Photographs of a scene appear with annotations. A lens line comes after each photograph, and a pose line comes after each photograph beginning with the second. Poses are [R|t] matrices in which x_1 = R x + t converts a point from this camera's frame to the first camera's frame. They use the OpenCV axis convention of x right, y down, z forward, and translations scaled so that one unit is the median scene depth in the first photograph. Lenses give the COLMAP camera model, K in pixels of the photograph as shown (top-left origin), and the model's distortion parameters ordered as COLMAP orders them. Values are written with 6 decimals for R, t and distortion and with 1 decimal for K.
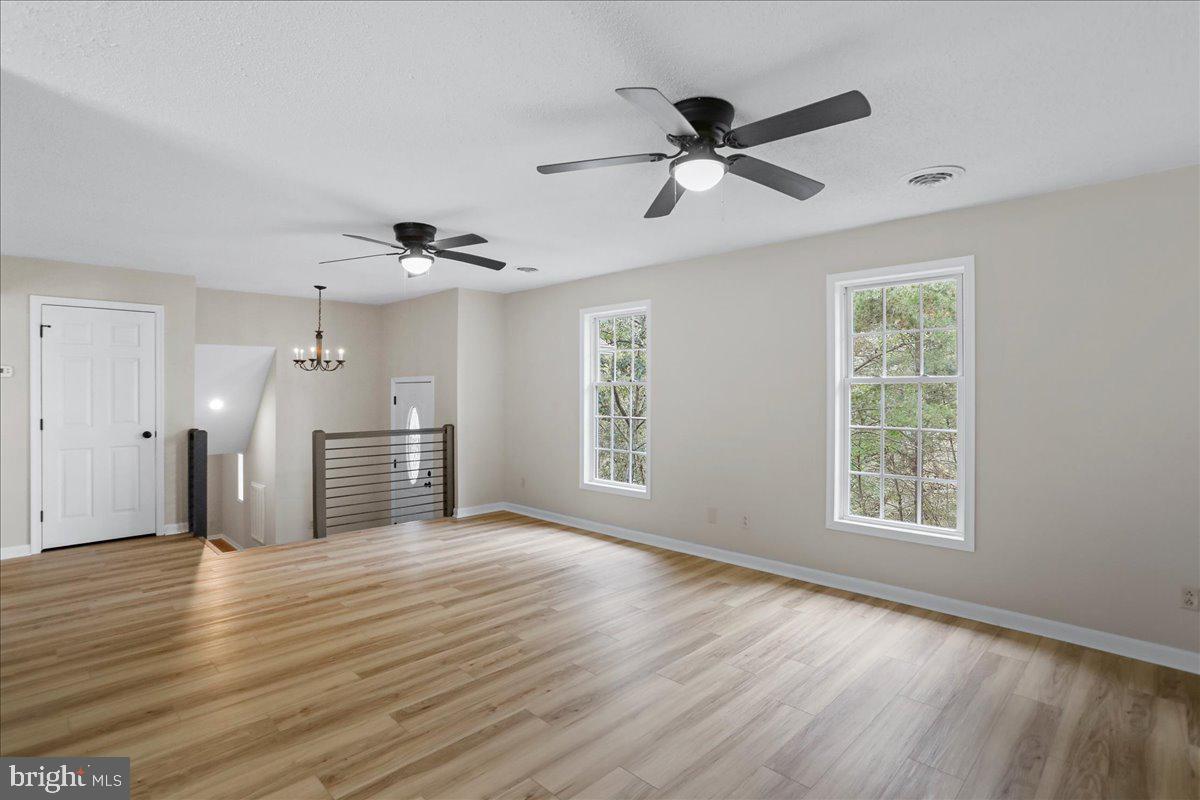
lens RADIAL K [[587.3, 0, 600.0], [0, 587.3, 400.0], [0, 0, 1]] dist [0.000082, -0.000080]
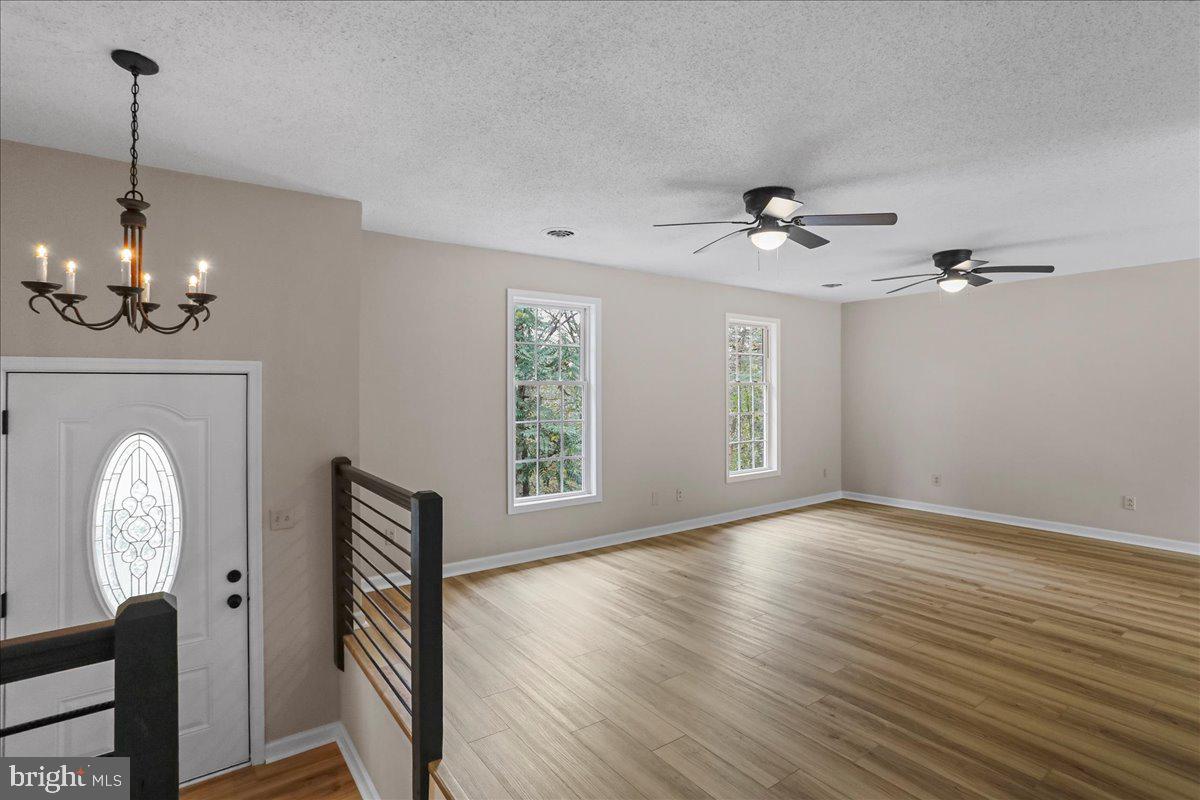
lens RADIAL K [[575.8, 0, 600.0], [0, 575.8, 400.0], [0, 0, 1]] dist [-0.001832, -0.000011]
pose [[0.150111, -0.015083, 0.988554, -1.256214], [0.017817, 0.999763, 0.012548, -0.022075], [-0.988509, 0.015729, 0.150344, 1.216742]]
